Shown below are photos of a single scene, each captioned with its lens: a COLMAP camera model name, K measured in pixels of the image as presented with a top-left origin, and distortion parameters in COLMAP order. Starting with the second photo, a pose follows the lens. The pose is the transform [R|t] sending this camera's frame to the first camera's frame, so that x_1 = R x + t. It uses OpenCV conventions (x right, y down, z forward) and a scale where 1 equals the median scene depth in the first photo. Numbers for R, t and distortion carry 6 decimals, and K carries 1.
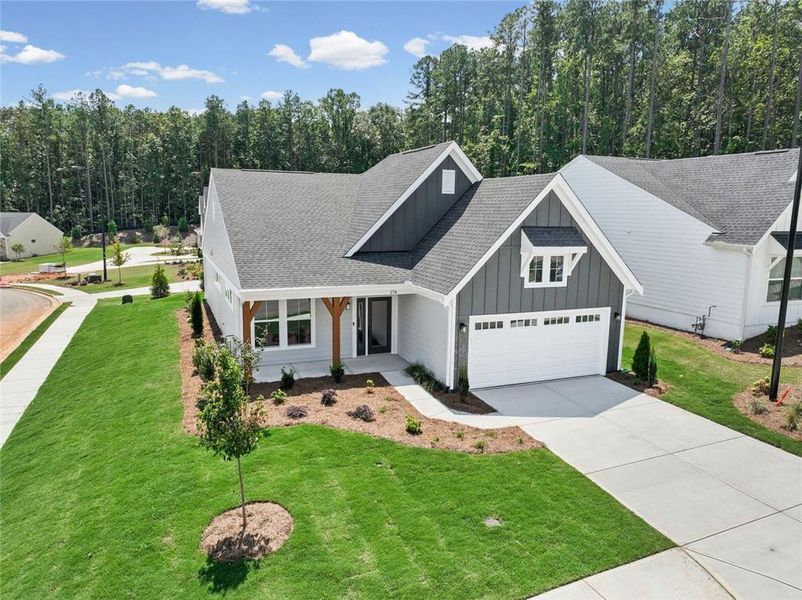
lens RADIAL K [[573.3, 0, 401.0], [0, 573.3, 300.0], [0, 0, 1]] dist [0.006069, 0.002575]
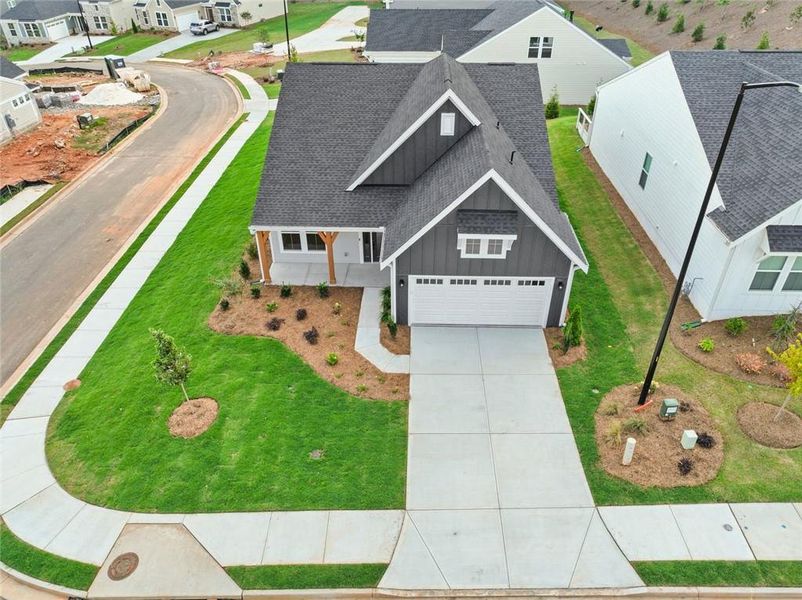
lens RADIAL K [[567.3, 0, 401.0], [0, 567.3, 300.0], [0, 0, 1]] dist [0.004242, 0.010507]
pose [[0.912414, 0.216717, -0.347180, 0.499113], [-0.044100, 0.895416, 0.443040, -0.428303], [0.406885, -0.388926, 0.826548, -0.028132]]
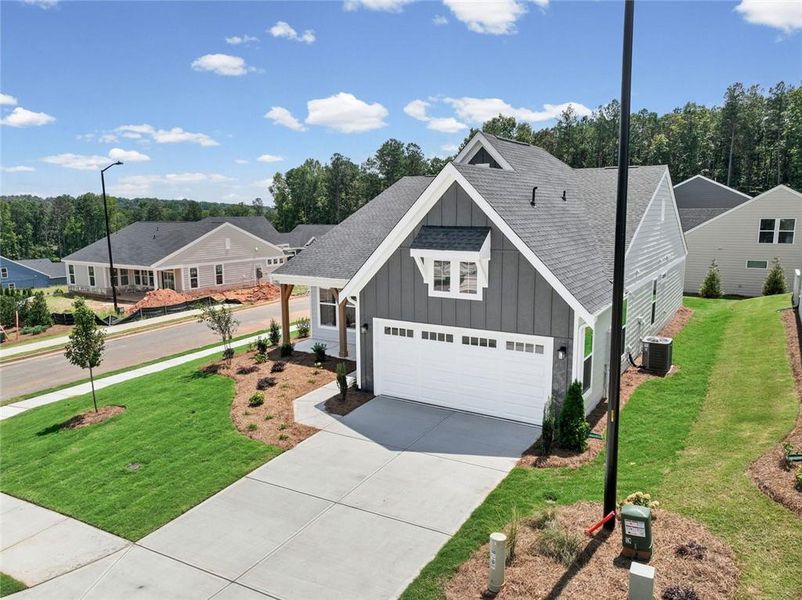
lens RADIAL K [[573.3, 0, 401.0], [0, 573.3, 300.0], [0, 0, 1]] dist [0.006069, 0.002575]
pose [[0.582376, 0.105625, -0.806028, 0.860645], [-0.108477, 0.992753, 0.051716, -0.053359], [0.805649, 0.057317, 0.589613, 0.430049]]
